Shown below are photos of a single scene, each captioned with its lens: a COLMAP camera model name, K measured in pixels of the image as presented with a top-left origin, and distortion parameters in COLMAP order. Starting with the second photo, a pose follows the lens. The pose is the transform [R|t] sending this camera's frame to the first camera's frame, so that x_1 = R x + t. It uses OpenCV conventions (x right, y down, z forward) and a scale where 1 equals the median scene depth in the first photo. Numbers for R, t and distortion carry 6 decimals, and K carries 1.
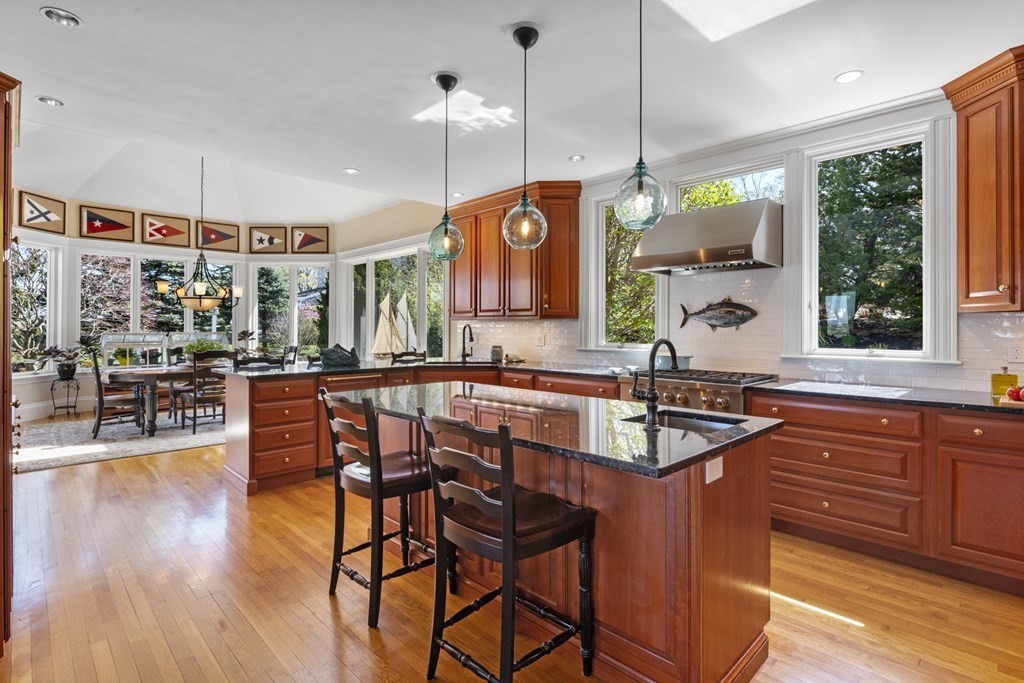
lens RADIAL K [[506.5, 0, 512.5], [0, 506.5, 325.0], [0, 0, 1]] dist [-0.002991, 0.000055]
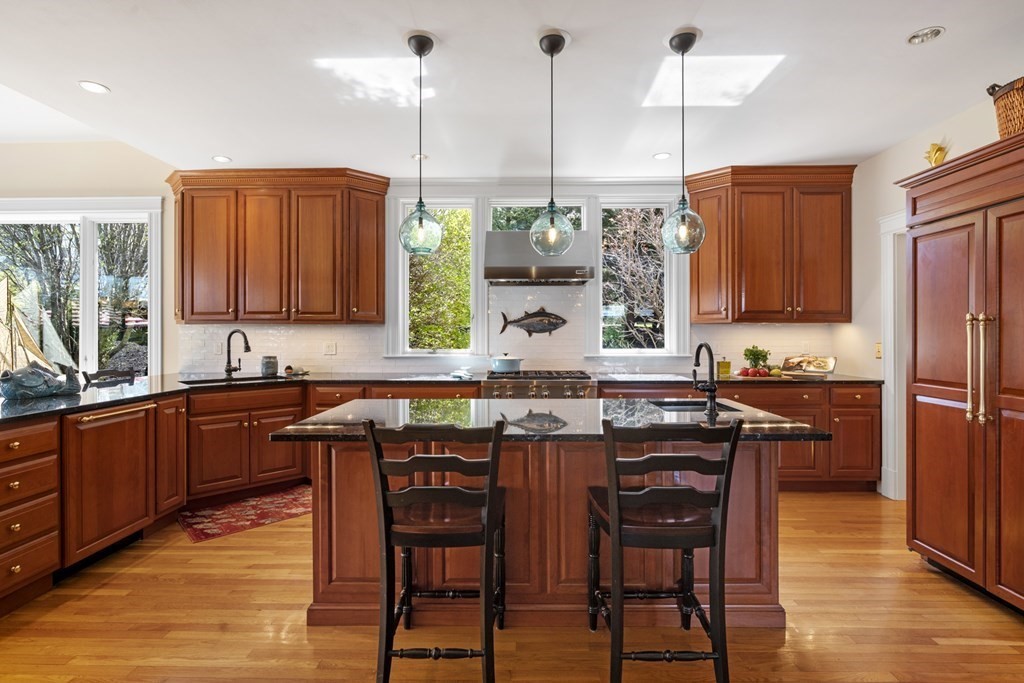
lens RADIAL K [[501.7, 0, 512.5], [0, 501.7, 332.1], [0, 0, 1]] dist [-0.013487, -0.000595]
pose [[0.703924, -0.000288, 0.710275, -0.338770], [-0.002461, 0.999993, 0.002844, -0.000868], [-0.710271, -0.003749, 0.703918, 0.166237]]
